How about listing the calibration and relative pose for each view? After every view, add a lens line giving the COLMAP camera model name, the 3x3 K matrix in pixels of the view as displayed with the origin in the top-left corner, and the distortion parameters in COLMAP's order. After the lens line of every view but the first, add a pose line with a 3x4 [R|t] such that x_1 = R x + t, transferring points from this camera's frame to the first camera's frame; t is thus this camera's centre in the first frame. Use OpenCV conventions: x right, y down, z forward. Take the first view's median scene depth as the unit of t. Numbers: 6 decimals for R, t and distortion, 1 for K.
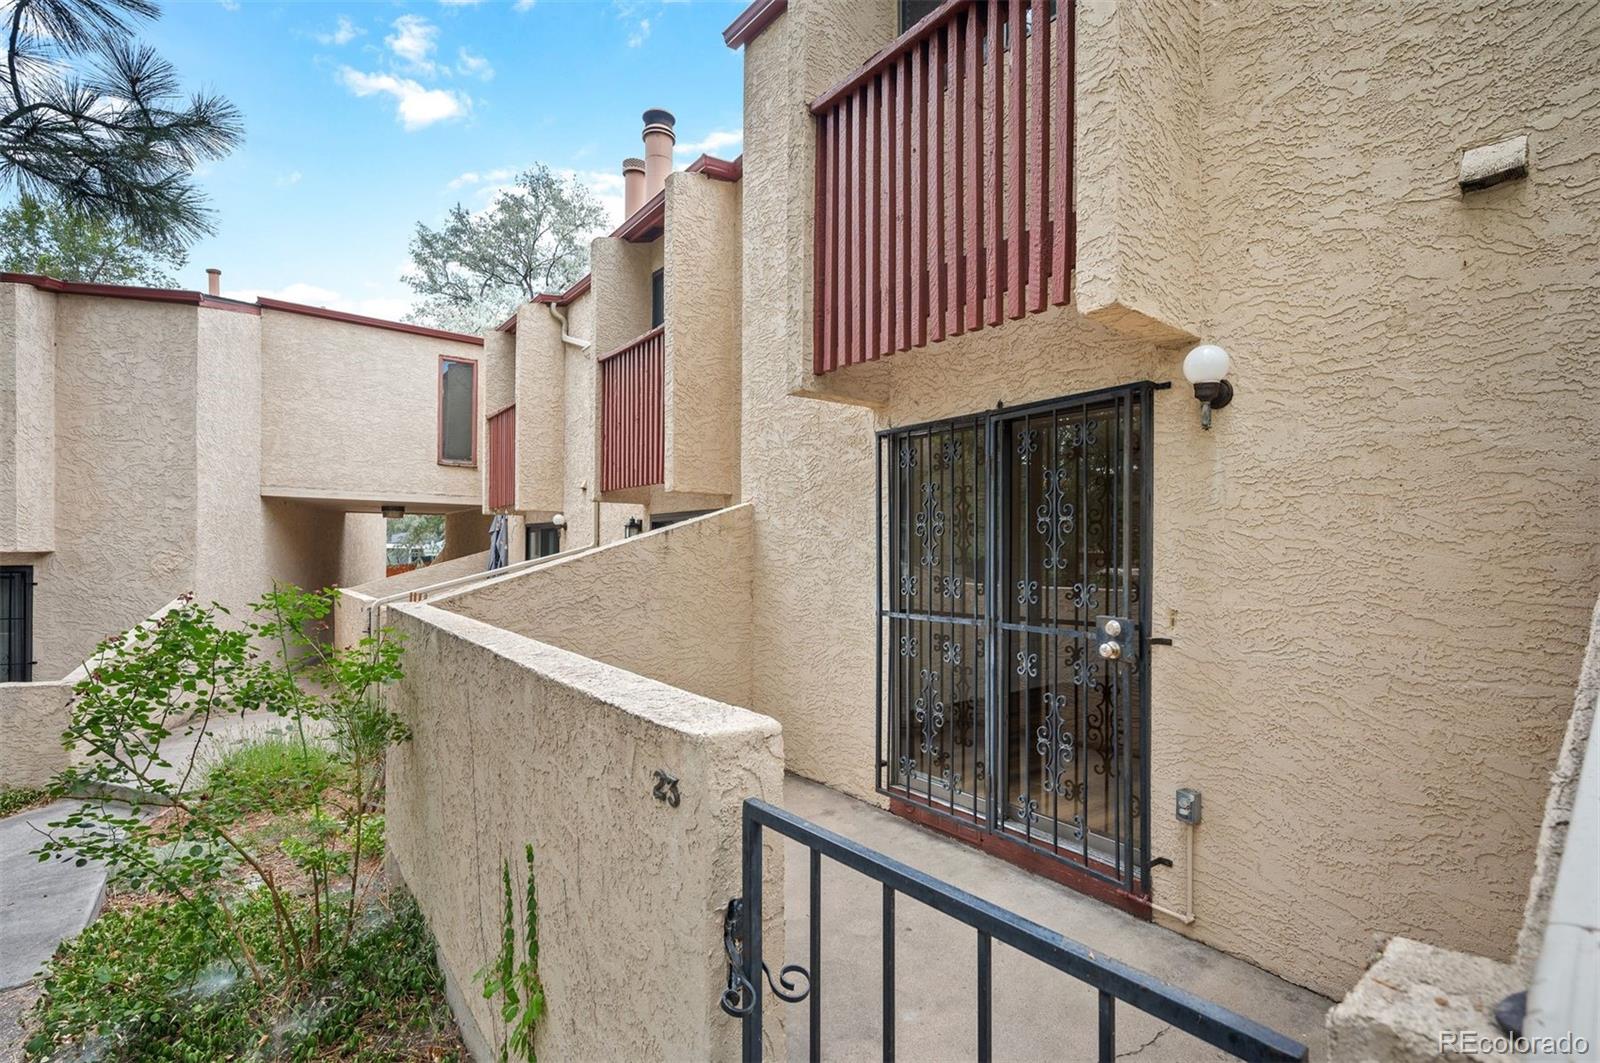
lens RADIAL K [[816.0, 0, 795.4], [0, 816.0, 532.8], [0, 0, 1]] dist [-0.008799, -0.001583]
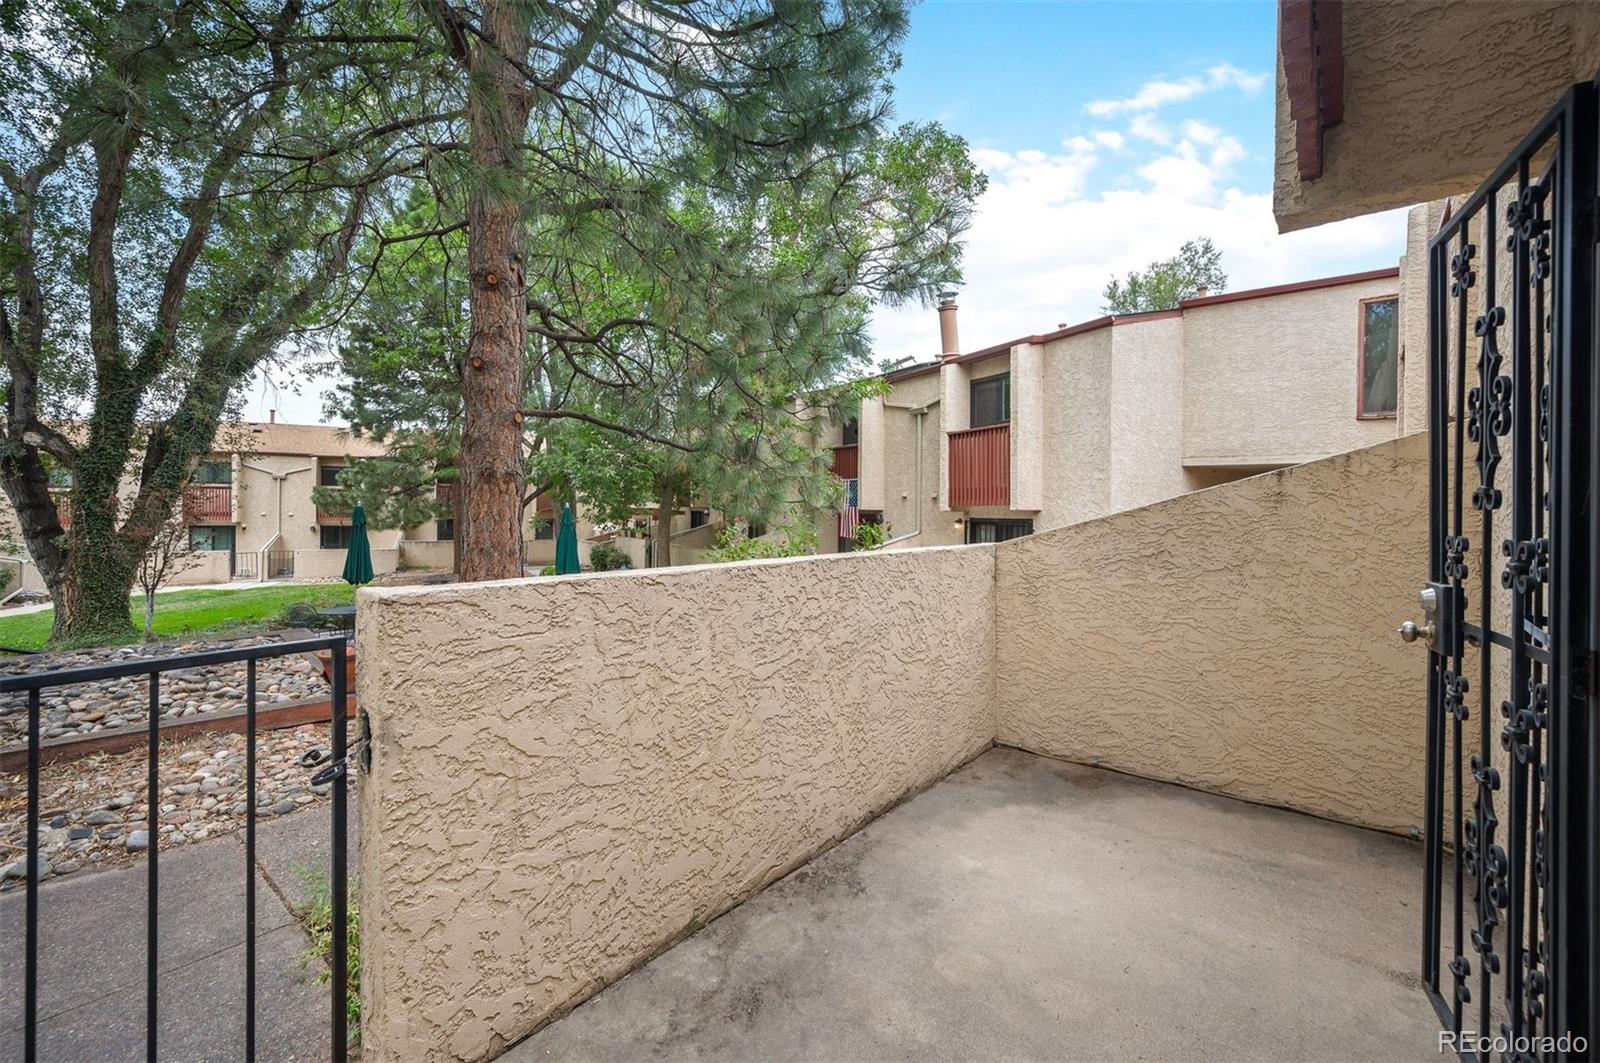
lens RADIAL K [[647.5, 0, 797.8], [0, 647.5, 514.7], [0, 0, 1]] dist [0.000951, 0.001077]
pose [[0.174151, 0.006529, -0.984697, 0.352127], [0.004193, 0.999964, 0.007372, 0.032003], [0.984710, -0.005412, 0.174117, 0.489915]]
